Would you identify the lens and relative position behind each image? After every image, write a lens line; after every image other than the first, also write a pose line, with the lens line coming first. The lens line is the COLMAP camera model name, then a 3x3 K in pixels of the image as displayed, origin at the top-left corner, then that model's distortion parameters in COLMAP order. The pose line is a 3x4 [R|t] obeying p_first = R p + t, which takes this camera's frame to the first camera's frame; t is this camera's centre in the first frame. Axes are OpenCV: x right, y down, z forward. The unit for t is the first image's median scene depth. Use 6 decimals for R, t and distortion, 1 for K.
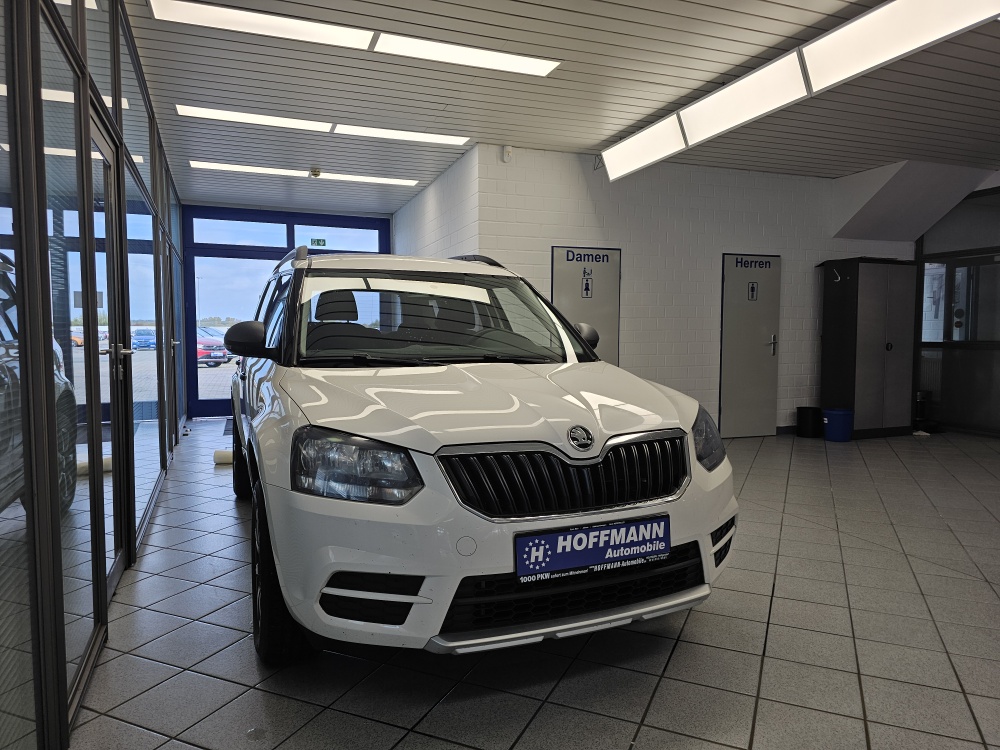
lens RADIAL K [[668.2, 0, 506.4], [0, 668.2, 377.7], [0, 0, 1]] dist [0.067207, -0.072698]
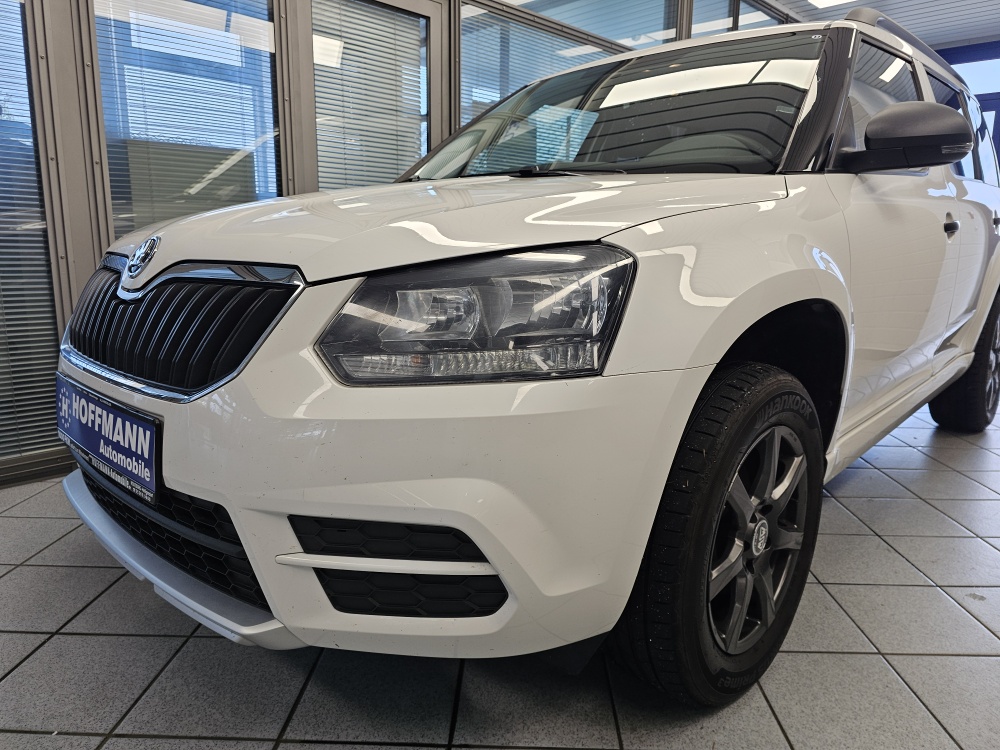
lens RADIAL K [[660.9, 0, 516.1], [0, 660.9, 355.9], [0, 0, 1]] dist [0.043066, -0.035338]
pose [[0.386877, 0.163350, -0.907548, 0.804225], [-0.073284, 0.986518, 0.146324, 0.064557], [0.919215, 0.009899, 0.393632, 1.072031]]
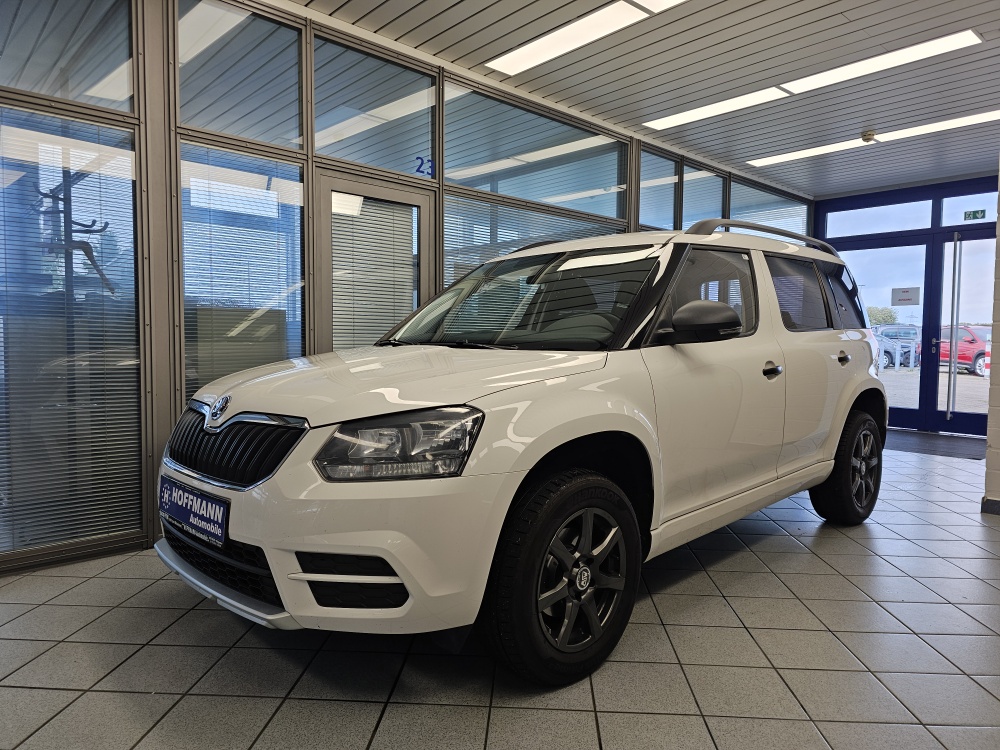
lens RADIAL K [[668.2, 0, 506.4], [0, 668.2, 377.7], [0, 0, 1]] dist [0.067207, -0.072698]
pose [[0.341745, 0.056546, -0.938090, 1.254309], [-0.067315, 0.997097, 0.035580, -0.024692], [0.937379, 0.050988, 0.344560, 1.052843]]
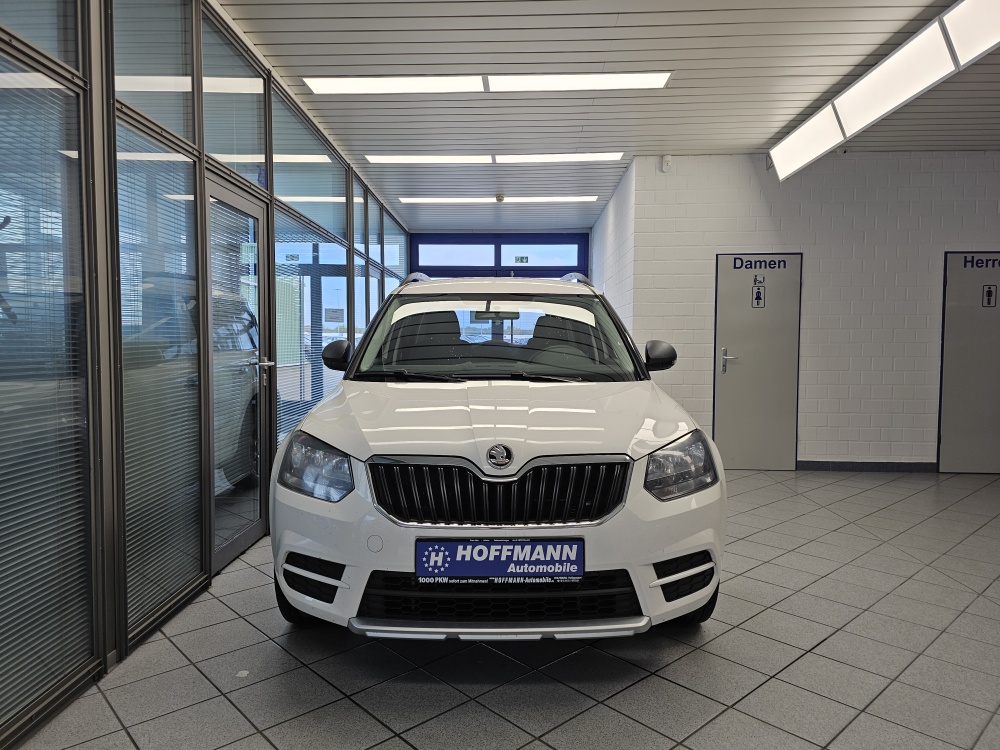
lens RADIAL K [[671.4, 0, 500.0], [0, 671.4, 375.0], [0, 0, 1]] dist [0.050371, -0.056972]
pose [[0.917500, 0.021598, -0.397149, 0.533428], [-0.027272, 0.999591, -0.008643, -0.029516], [0.396800, 0.018761, 0.917713, 0.020197]]
